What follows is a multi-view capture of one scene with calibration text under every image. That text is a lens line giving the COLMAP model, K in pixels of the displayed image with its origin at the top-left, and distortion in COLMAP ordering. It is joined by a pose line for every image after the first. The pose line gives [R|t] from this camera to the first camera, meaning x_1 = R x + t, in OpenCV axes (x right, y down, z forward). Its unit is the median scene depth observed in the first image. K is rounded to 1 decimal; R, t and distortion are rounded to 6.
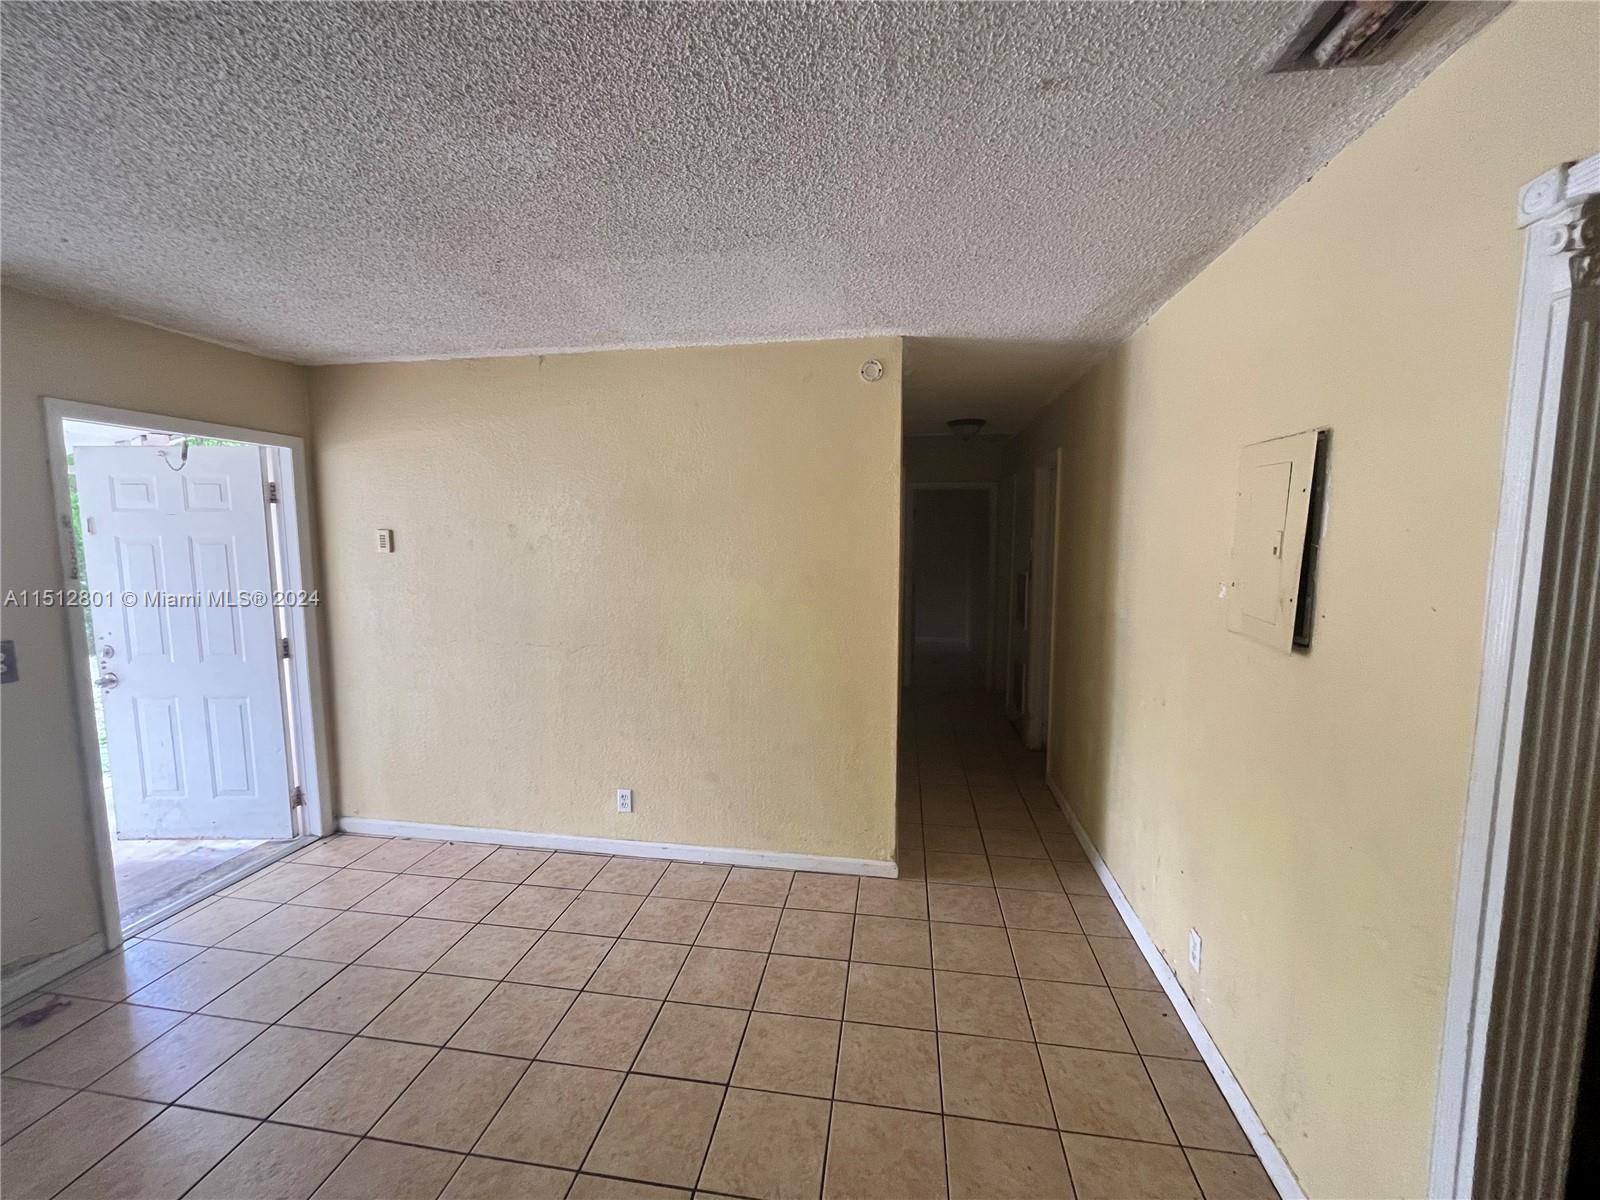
lens RADIAL K [[648.4, 0, 800.7], [0, 648.4, 601.1], [0, 0, 1]] dist [-0.003182, 0.000333]
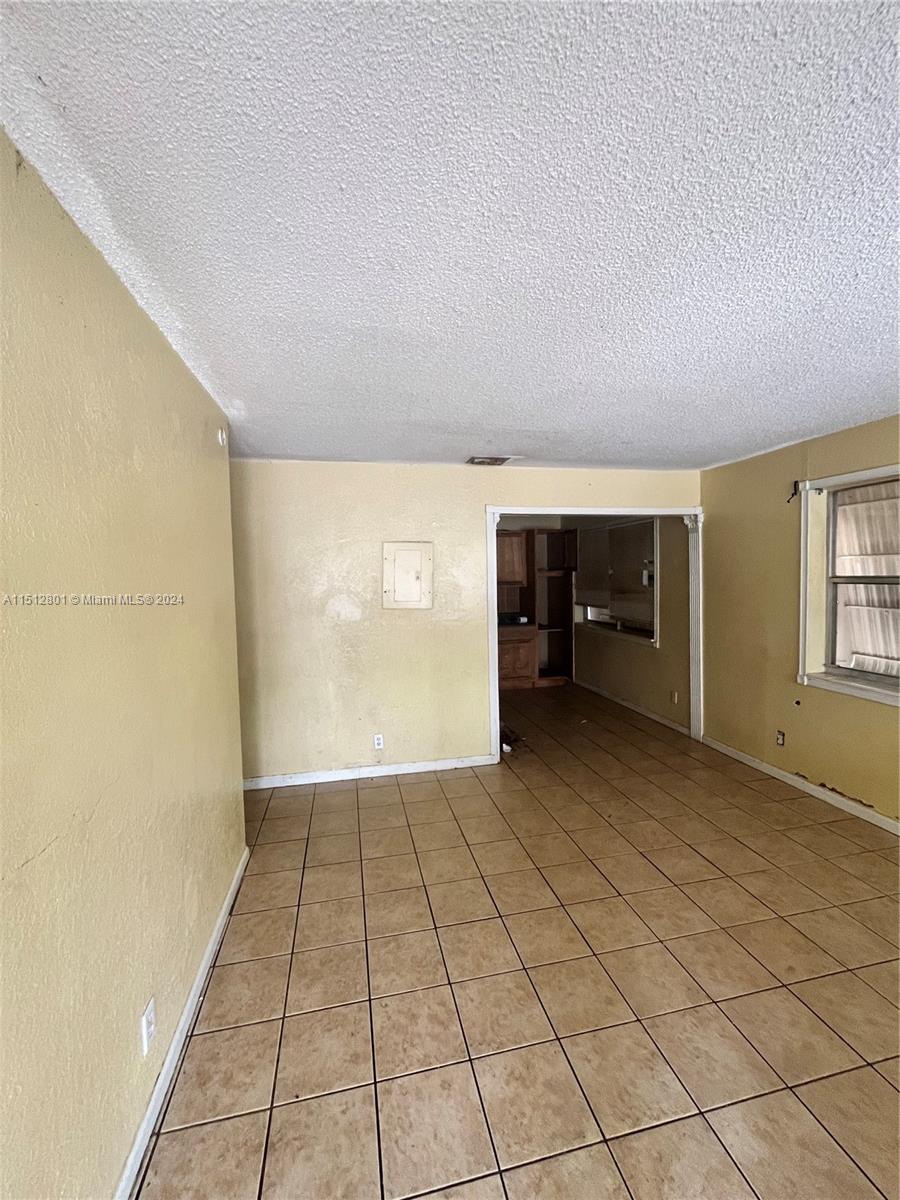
lens RADIAL K [[486.3, 0, 448.5], [0, 486.3, 599.1], [0, 0, 1]] dist [-0.003182, 0.000333]
pose [[-0.354422, -0.039542, 0.934249, -1.089737], [0.117447, 0.989311, 0.086428, -0.115496], [-0.927681, 0.140356, -0.345989, 1.205381]]
